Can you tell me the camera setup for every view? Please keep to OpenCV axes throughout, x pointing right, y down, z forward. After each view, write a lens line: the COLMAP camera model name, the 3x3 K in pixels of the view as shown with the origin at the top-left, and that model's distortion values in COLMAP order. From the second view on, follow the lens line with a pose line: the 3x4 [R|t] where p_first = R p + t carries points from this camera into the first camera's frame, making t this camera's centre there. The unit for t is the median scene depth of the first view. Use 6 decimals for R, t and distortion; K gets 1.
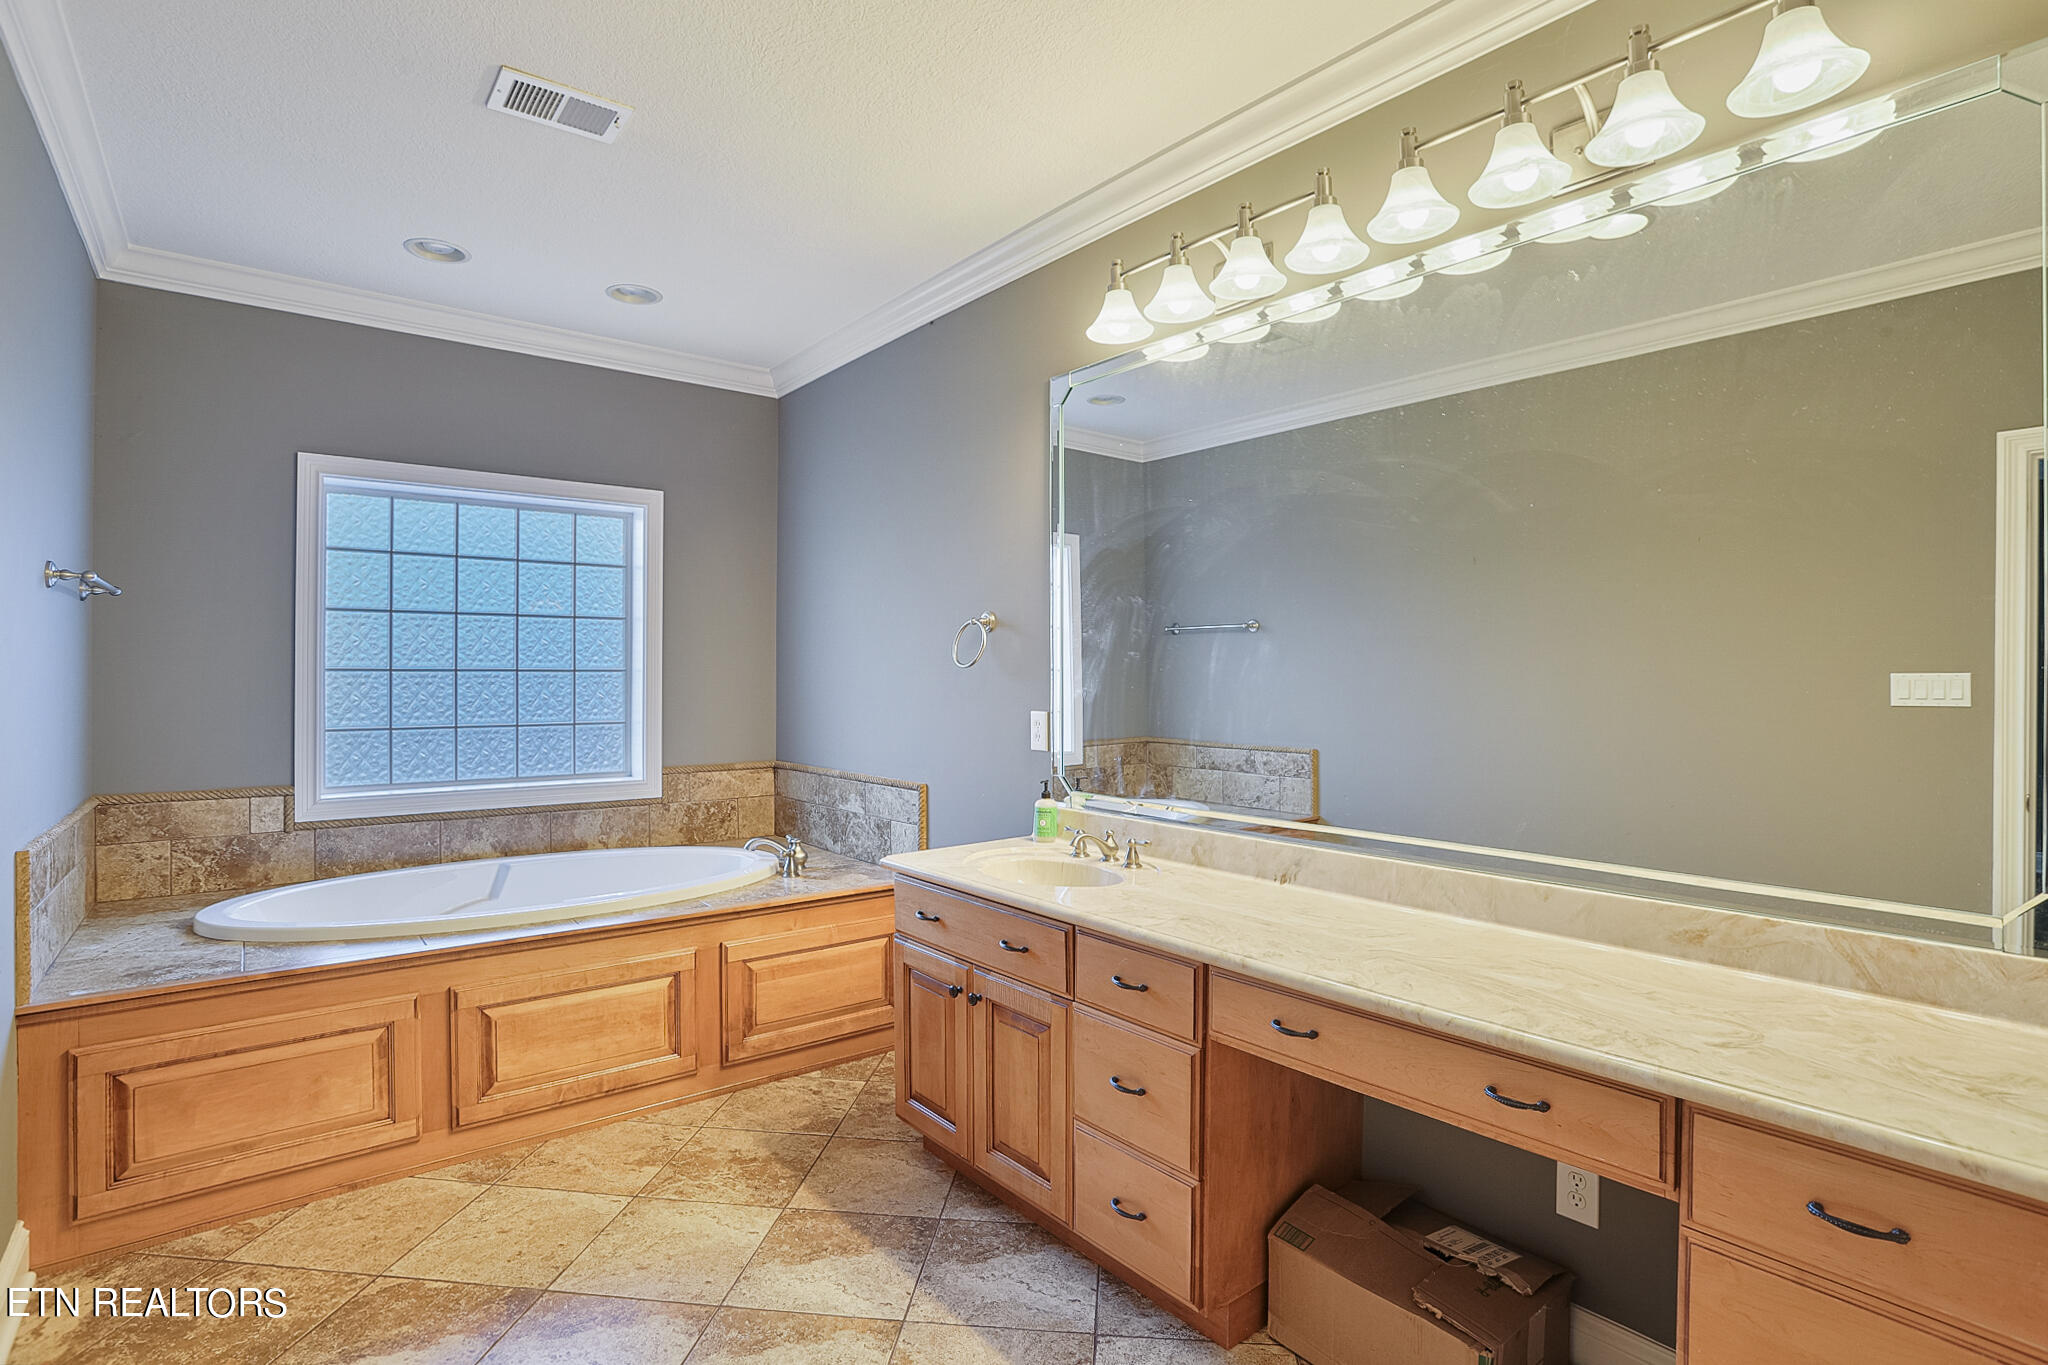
lens RADIAL K [[1000.6, 0, 1042.0], [0, 1000.6, 688.7], [0, 0, 1]] dist [-0.031423, 0.008434]
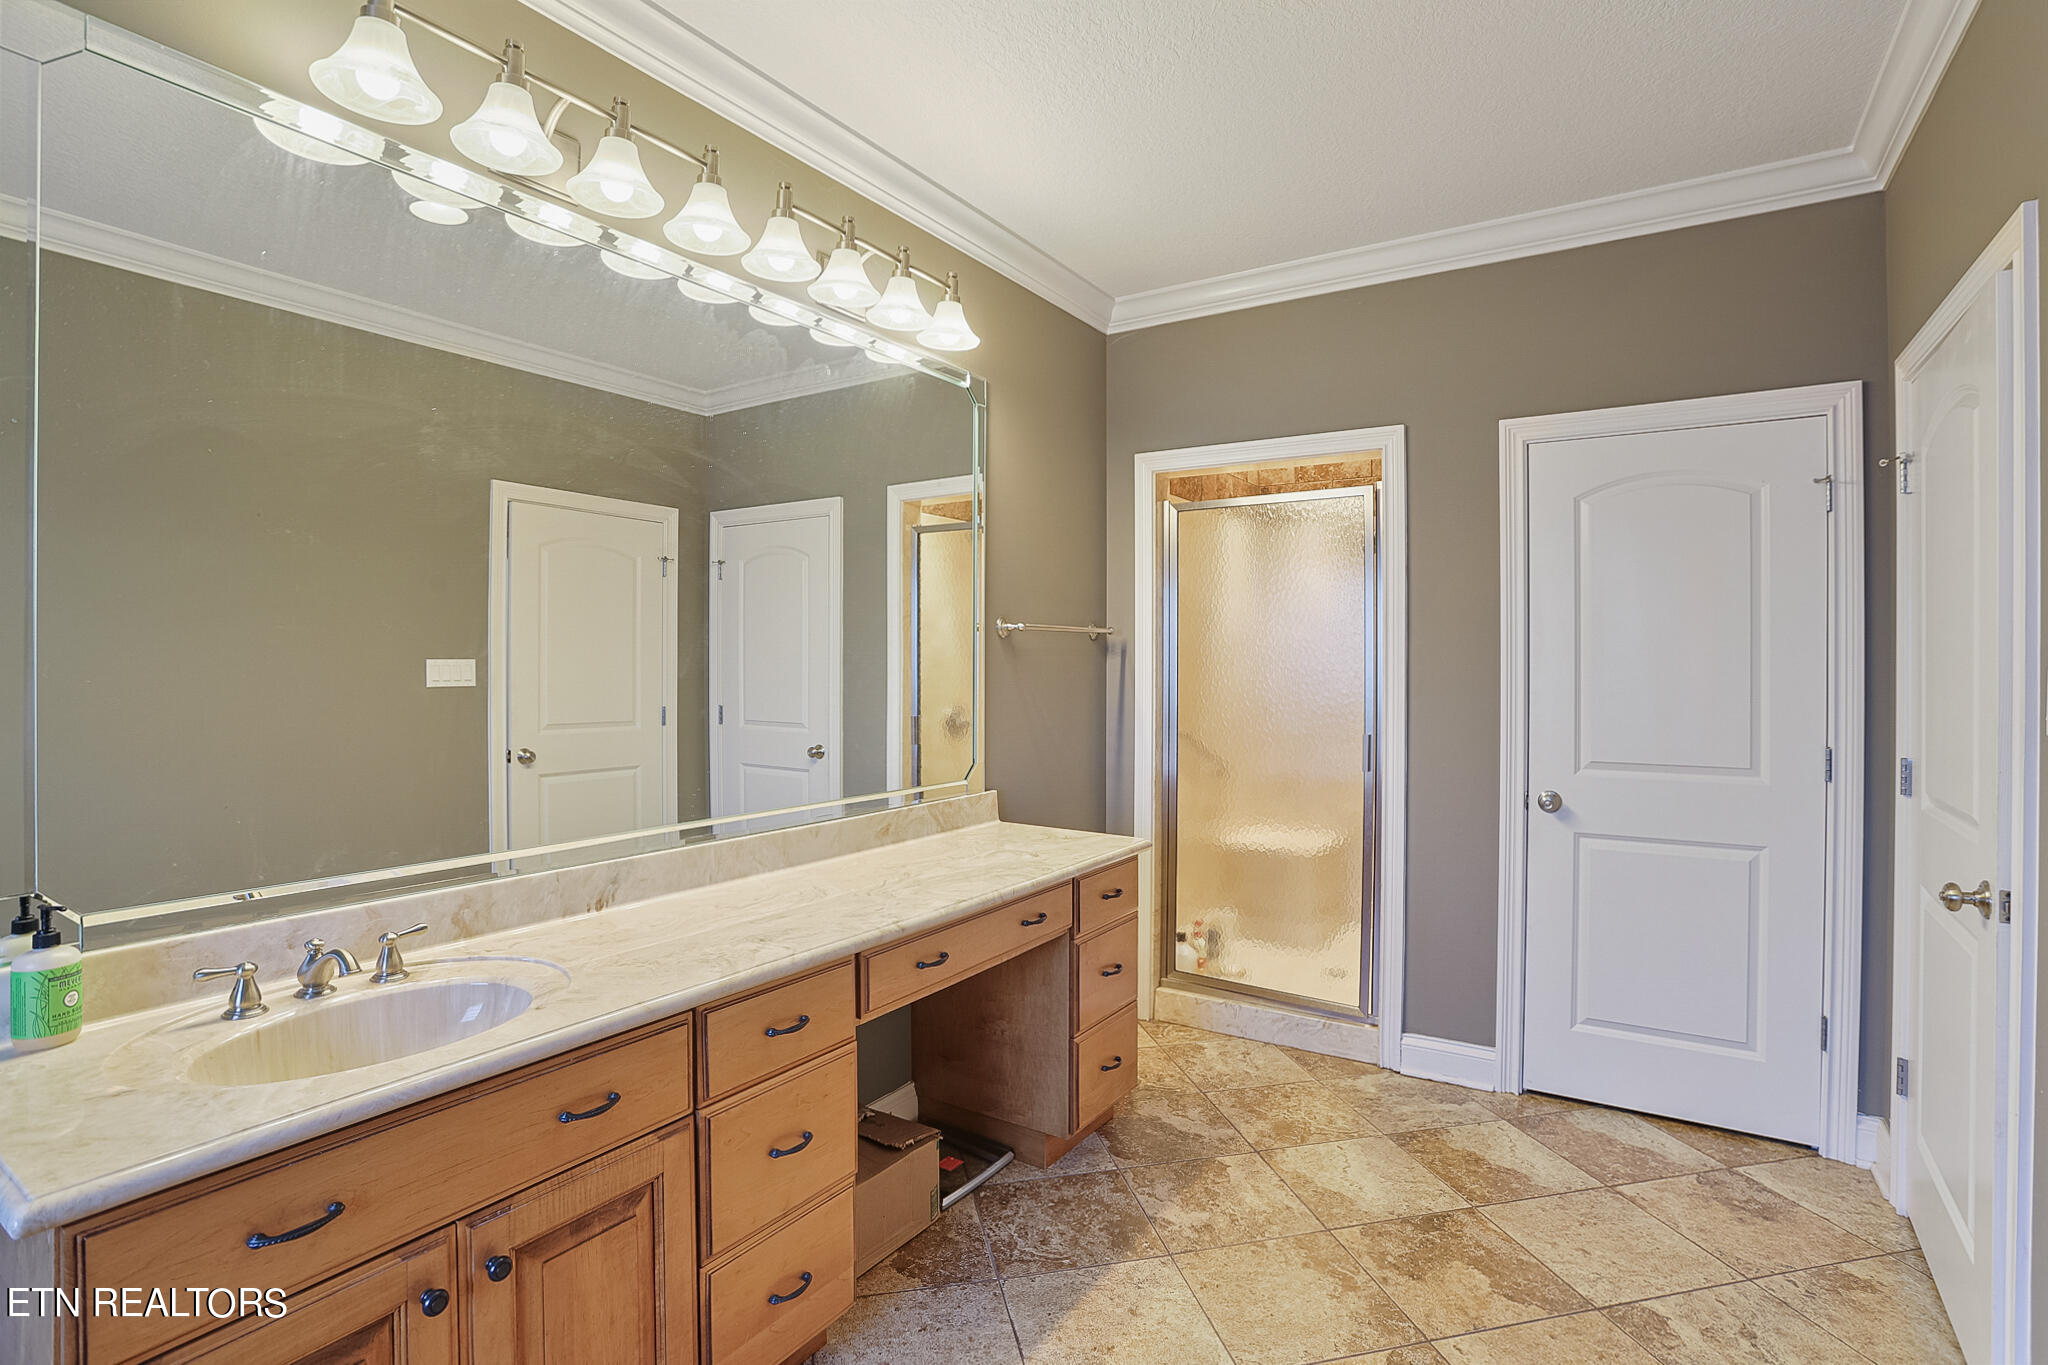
lens RADIAL K [[1000.6, 0, 1040.8], [0, 1000.6, 664.4], [0, 0, 1]] dist [-0.031423, 0.008434]
pose [[-0.301473, -0.003831, 0.953467, -0.742051], [0.007362, 0.999953, 0.006346, -0.018439], [-0.953446, 0.008932, -0.301431, 0.980204]]
